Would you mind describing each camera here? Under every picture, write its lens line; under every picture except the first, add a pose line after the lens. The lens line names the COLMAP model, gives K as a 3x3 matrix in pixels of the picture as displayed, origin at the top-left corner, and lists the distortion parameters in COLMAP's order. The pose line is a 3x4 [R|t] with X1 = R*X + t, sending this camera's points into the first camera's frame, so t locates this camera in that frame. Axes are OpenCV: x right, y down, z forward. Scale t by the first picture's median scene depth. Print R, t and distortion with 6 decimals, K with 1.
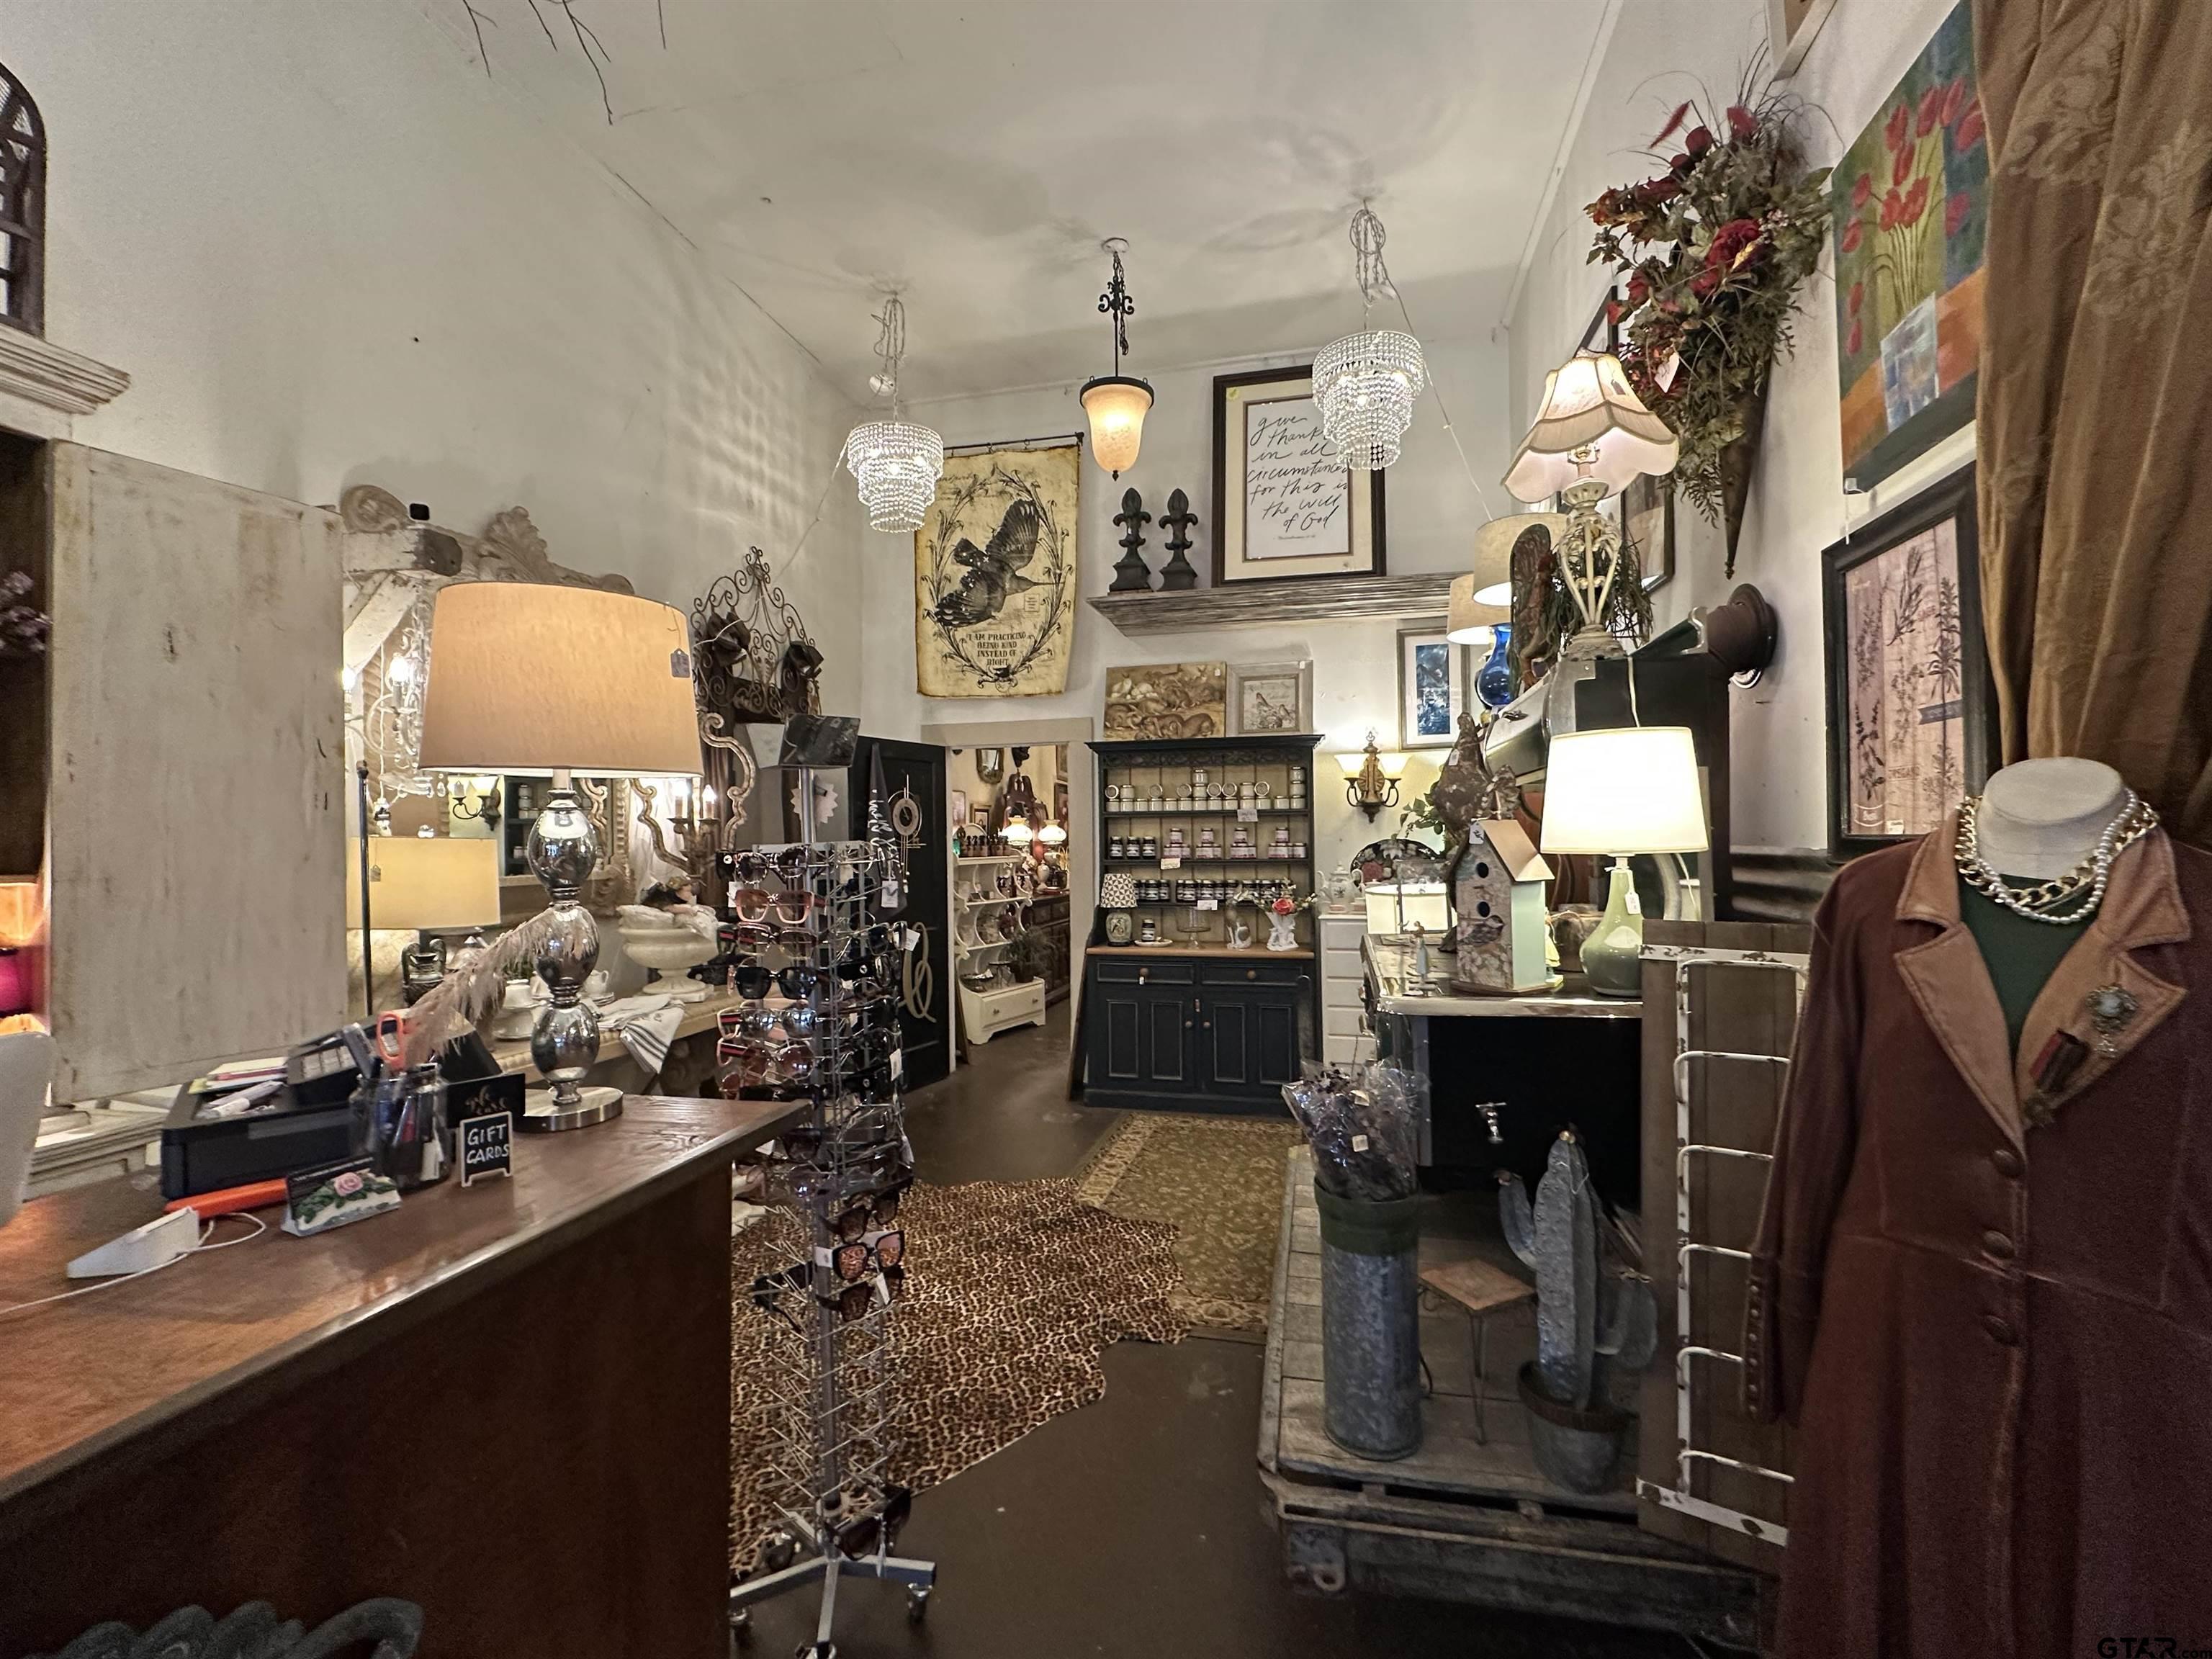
lens RADIAL K [[949.2, 0, 1106.0], [0, 949.2, 829.5], [0, 0, 1]] dist [-0.000500, 0.000075]
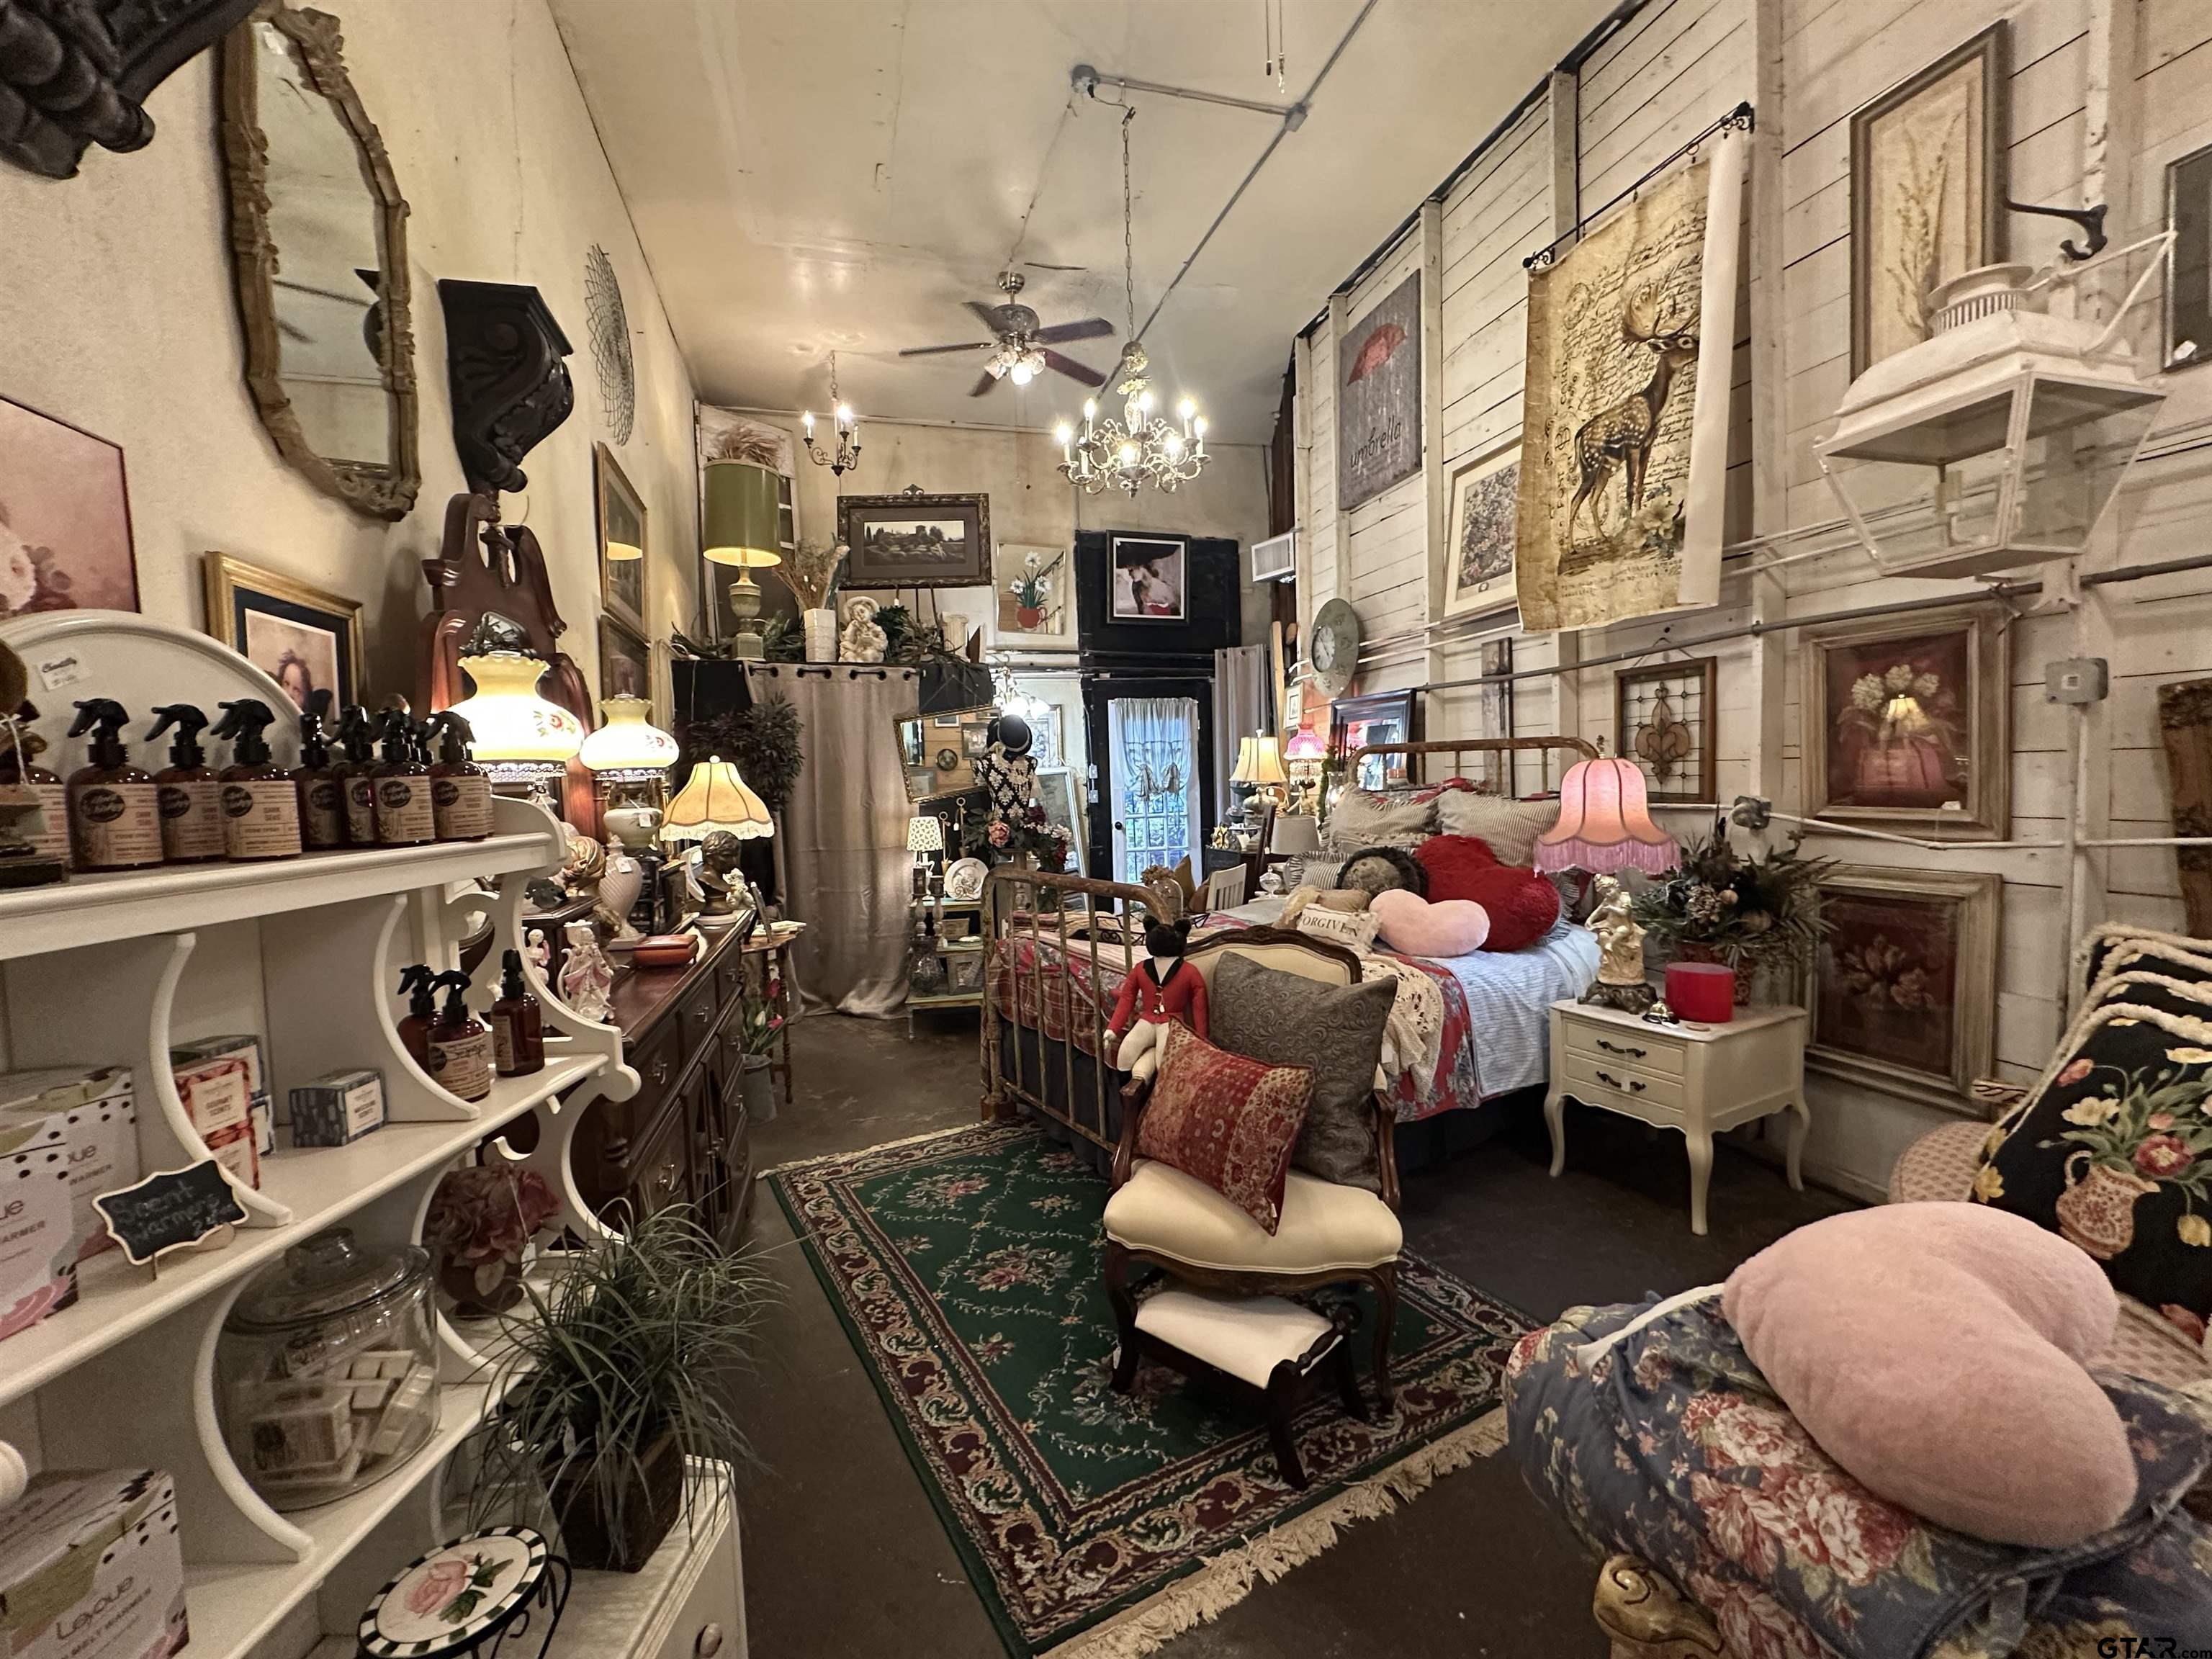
lens RADIAL K [[949.2, 0, 1106.0], [0, 949.2, 829.5], [0, 0, 1]] dist [-0.000500, 0.000075]
pose [[0.872616, -0.042708, 0.486537, -0.086727], [0.012465, 0.997792, 0.065230, 0.015933], [-0.488248, -0.050856, 0.871222, 0.789360]]
